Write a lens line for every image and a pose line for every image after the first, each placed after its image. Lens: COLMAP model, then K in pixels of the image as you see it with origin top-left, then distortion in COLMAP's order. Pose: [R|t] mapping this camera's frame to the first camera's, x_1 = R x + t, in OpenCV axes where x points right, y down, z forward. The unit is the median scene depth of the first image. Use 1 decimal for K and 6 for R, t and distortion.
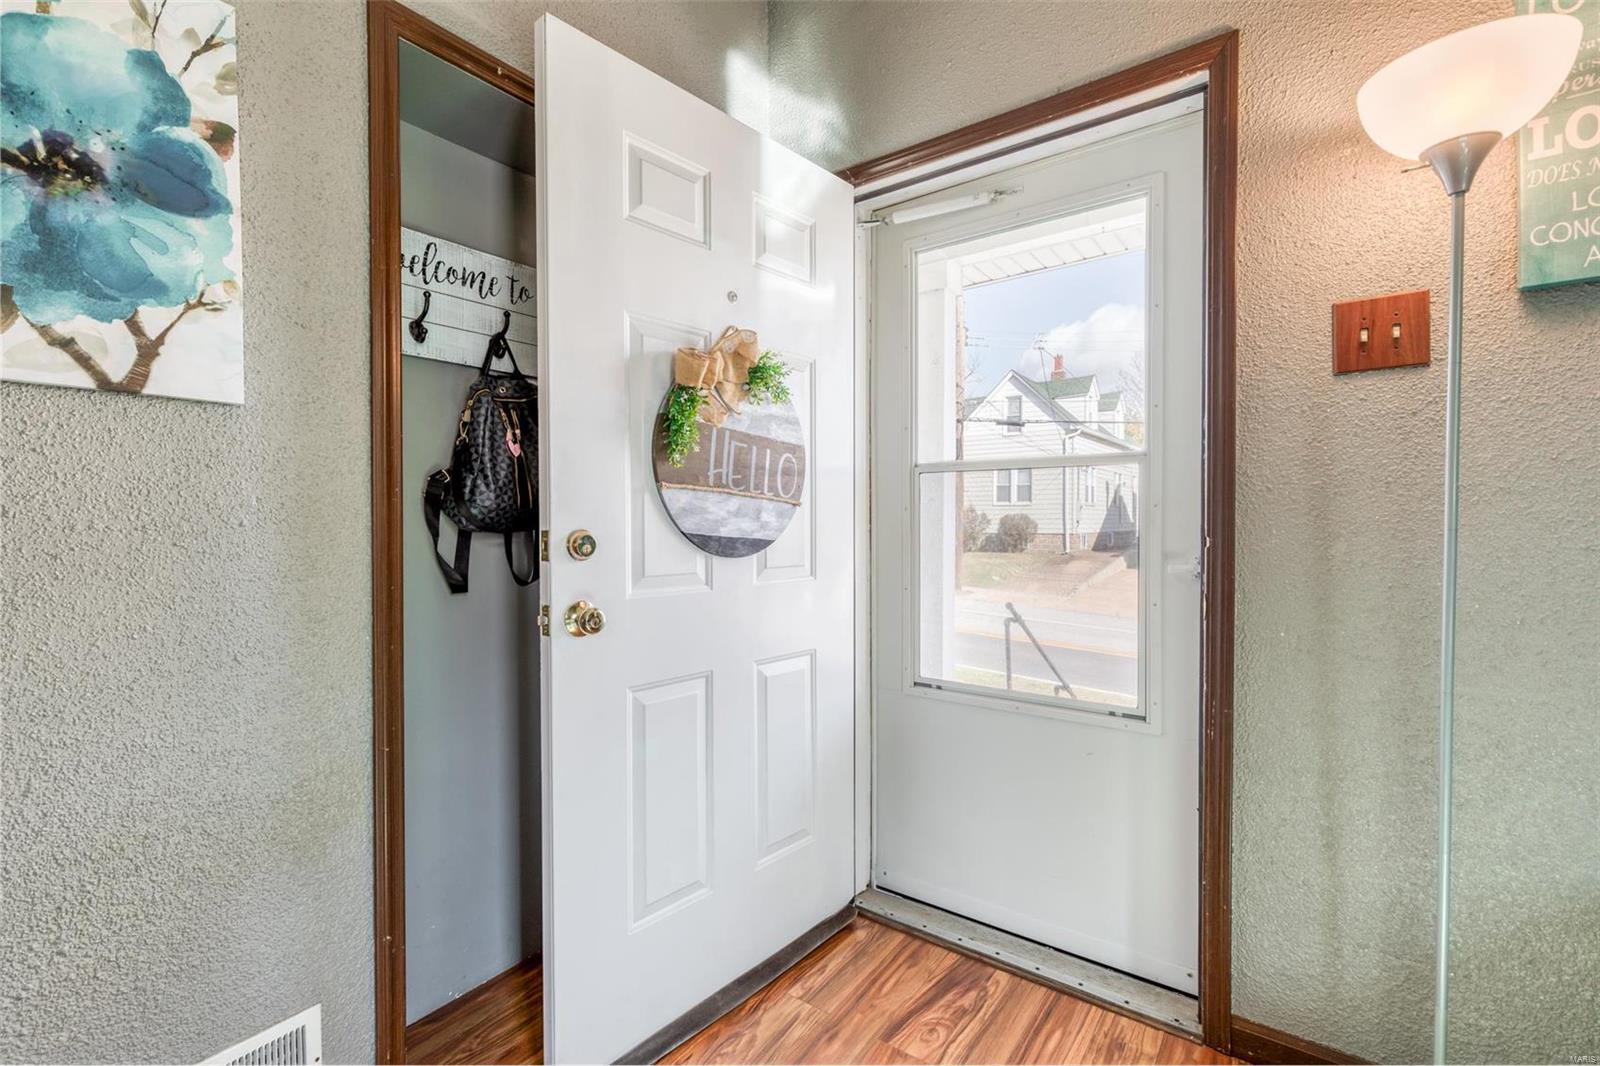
lens RADIAL K [[711.0, 0, 800.0], [0, 711.0, 533.0], [0, 0, 1]] dist [0.000916, 0.000366]
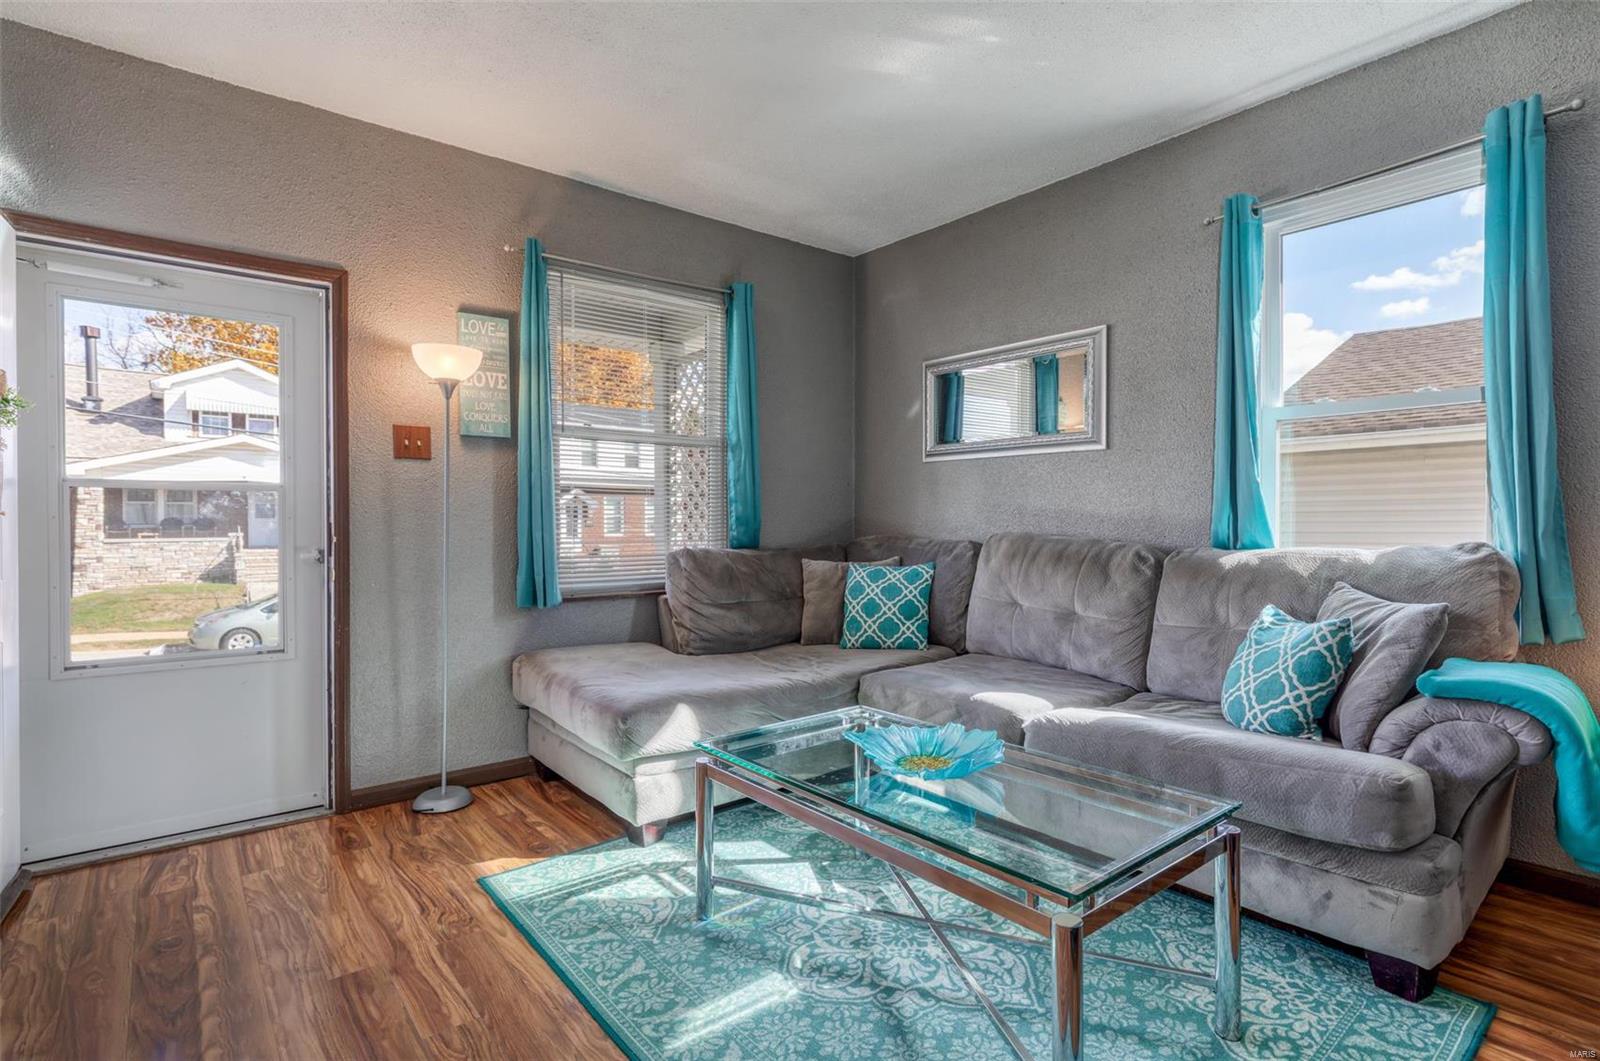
lens RADIAL K [[783.2, 0, 800.0], [0, 783.2, 530.5], [0, 0, 1]] dist [-0.000305, -0.000003]
pose [[0.259355, -0.004074, 0.965773, -1.048155], [0.016032, 0.999871, -0.000088, 0.009532], [-0.965649, 0.015506, 0.259387, -0.672299]]
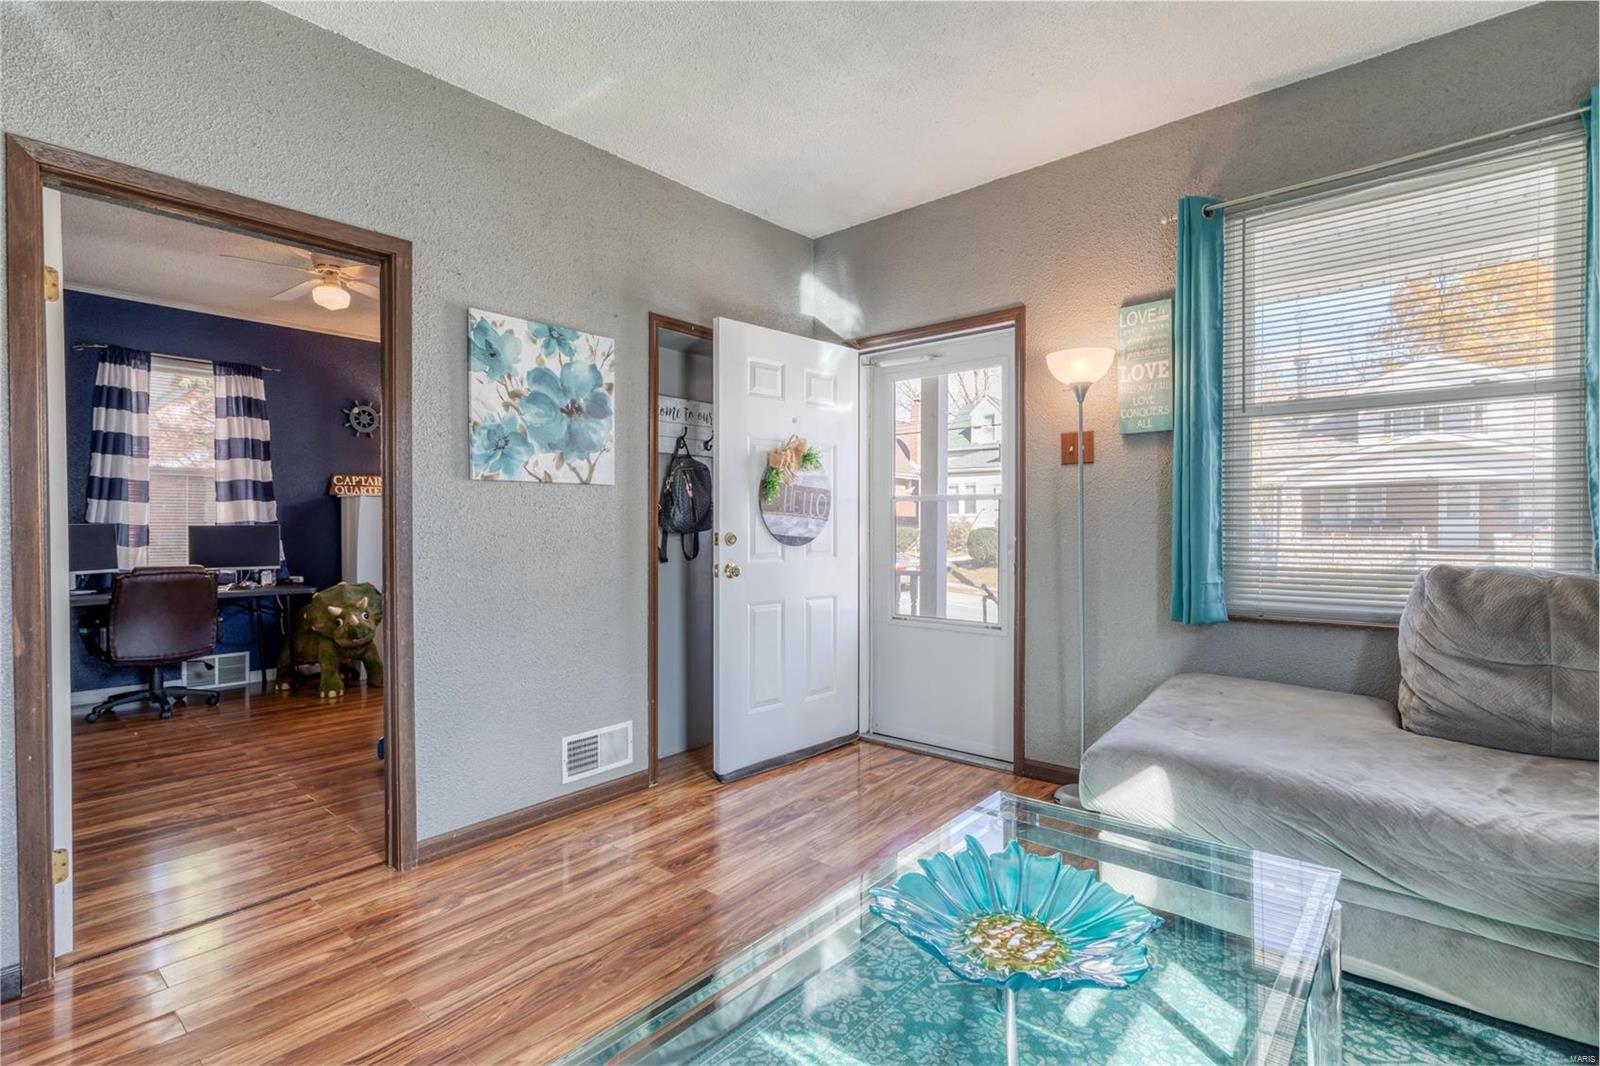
lens RADIAL K [[748.5, 0, 800.0], [0, 748.5, 533.0], [0, 0, 1]] dist [-0.002199, -0.000089]
pose [[0.997548, 0.003030, -0.069913, 0.080193], [-0.003326, 0.999986, -0.004110, 0.006184], [0.069900, 0.004333, 0.997545, -1.274791]]
